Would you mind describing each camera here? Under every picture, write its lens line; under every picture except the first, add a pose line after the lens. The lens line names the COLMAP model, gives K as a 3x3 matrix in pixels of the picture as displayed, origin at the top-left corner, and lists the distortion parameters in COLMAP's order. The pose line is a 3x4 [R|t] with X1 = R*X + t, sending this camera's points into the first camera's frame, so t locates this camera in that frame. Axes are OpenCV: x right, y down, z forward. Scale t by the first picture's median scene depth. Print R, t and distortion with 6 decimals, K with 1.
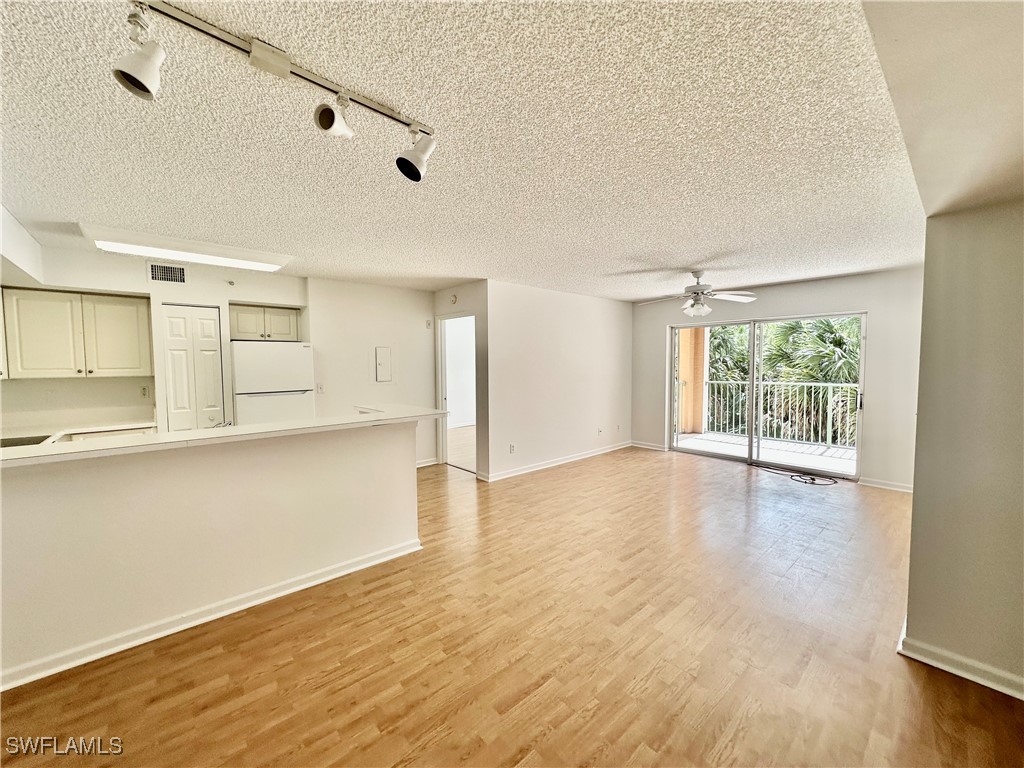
lens RADIAL K [[431.6, 0, 512.0], [0, 431.6, 384.0], [0, 0, 1]] dist [0.010425, 0.000072]
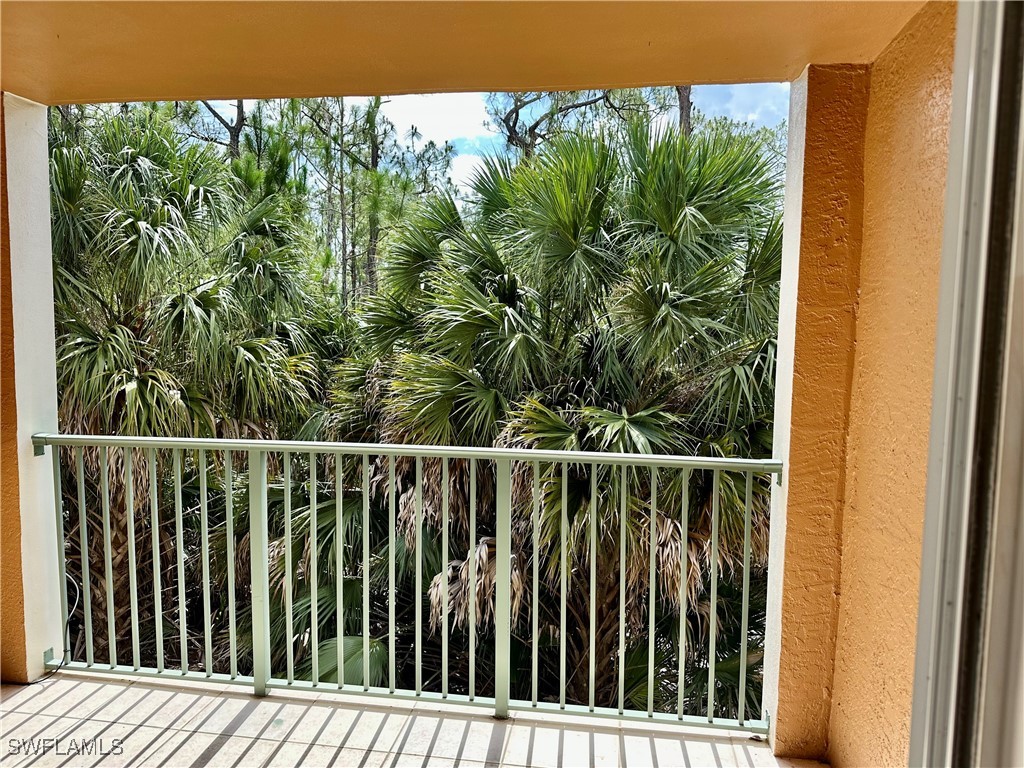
lens RADIAL K [[736.5, 0, 512.0], [0, 736.5, 384.0], [0, 0, 1]] dist [0.120875, -0.001115]
pose [[0.790112, -0.037389, 0.611821, 0.310024], [0.020458, 0.999190, 0.034643, -0.031520], [-0.612621, -0.014856, 0.790237, 0.427606]]
